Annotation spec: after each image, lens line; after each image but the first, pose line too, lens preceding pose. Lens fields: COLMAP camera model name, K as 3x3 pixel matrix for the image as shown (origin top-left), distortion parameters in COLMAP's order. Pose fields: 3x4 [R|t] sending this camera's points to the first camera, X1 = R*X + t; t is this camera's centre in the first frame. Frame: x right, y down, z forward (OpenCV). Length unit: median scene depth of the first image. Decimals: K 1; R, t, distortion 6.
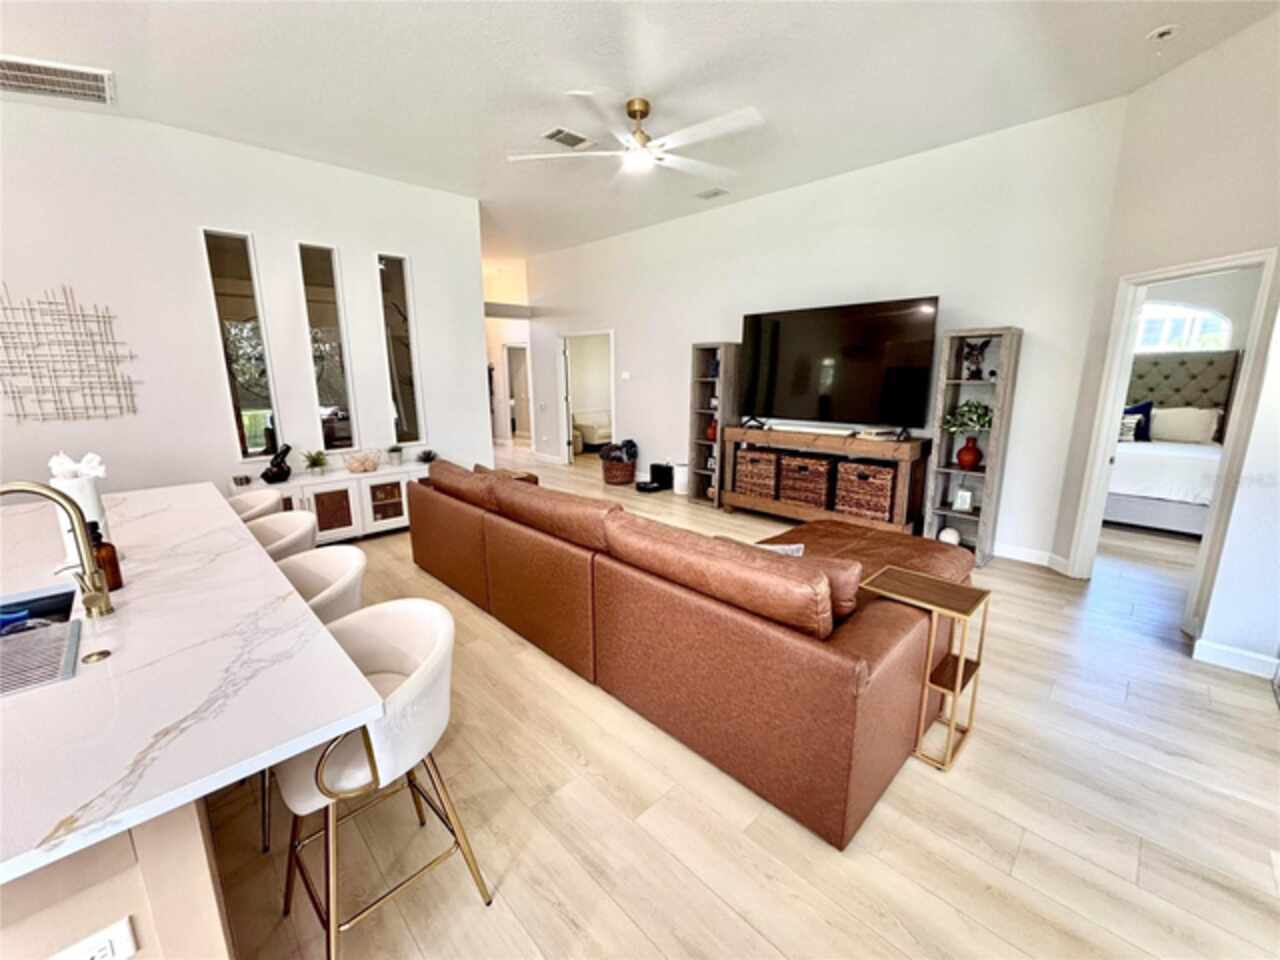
lens RADIAL K [[527.2, 0, 628.0], [0, 527.2, 485.3], [0, 0, 1]] dist [-0.028990, 0.000933]
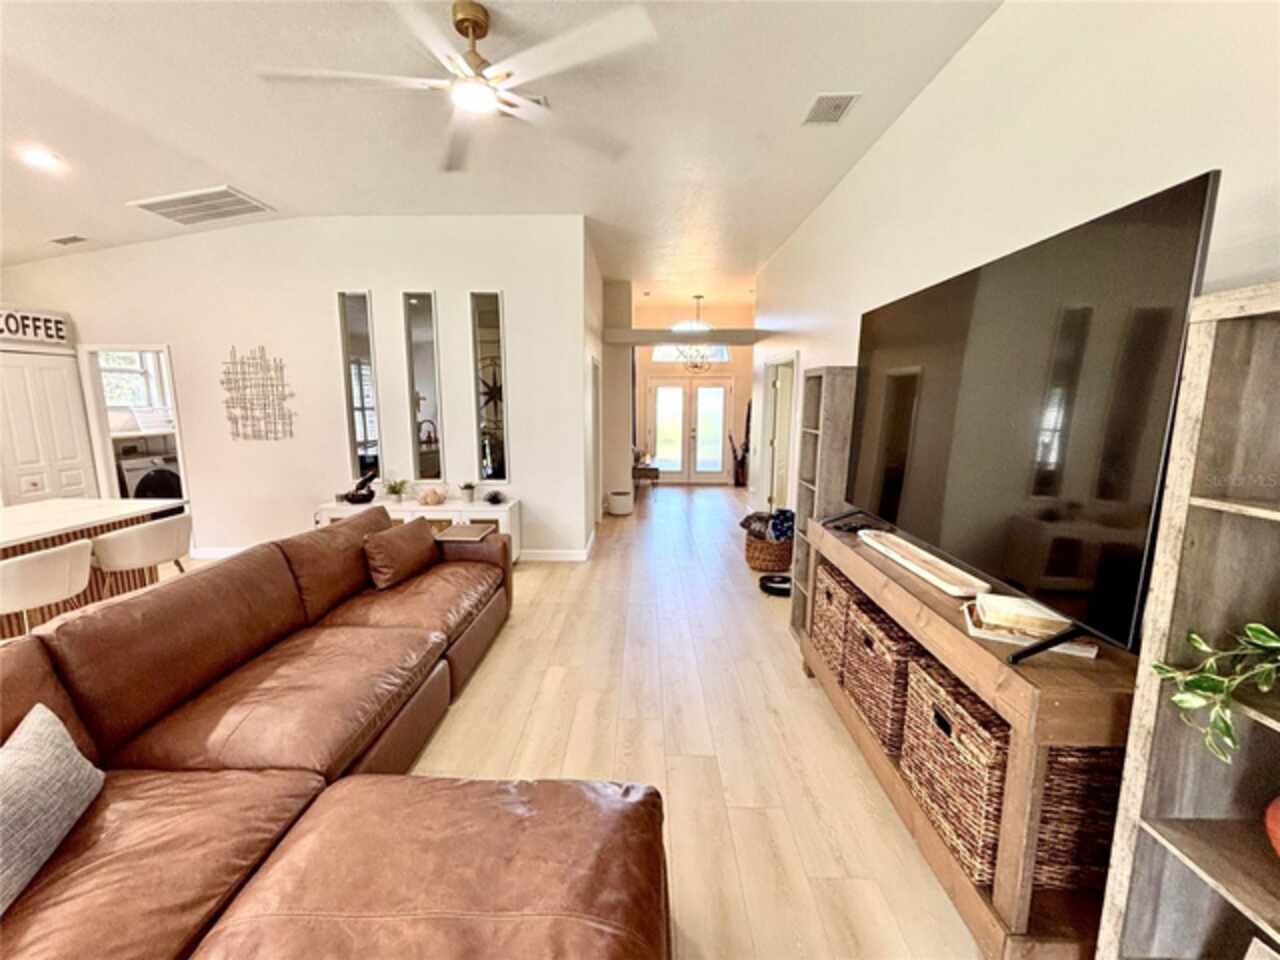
lens RADIAL K [[527.2, 0, 628.0], [0, 527.2, 485.3], [0, 0, 1]] dist [-0.028990, 0.000933]
pose [[0.695409, 0.121404, -0.708285, 0.593000], [-0.157073, 0.987473, 0.015041, -0.166819], [0.701238, 0.100793, 0.705767, 0.642338]]
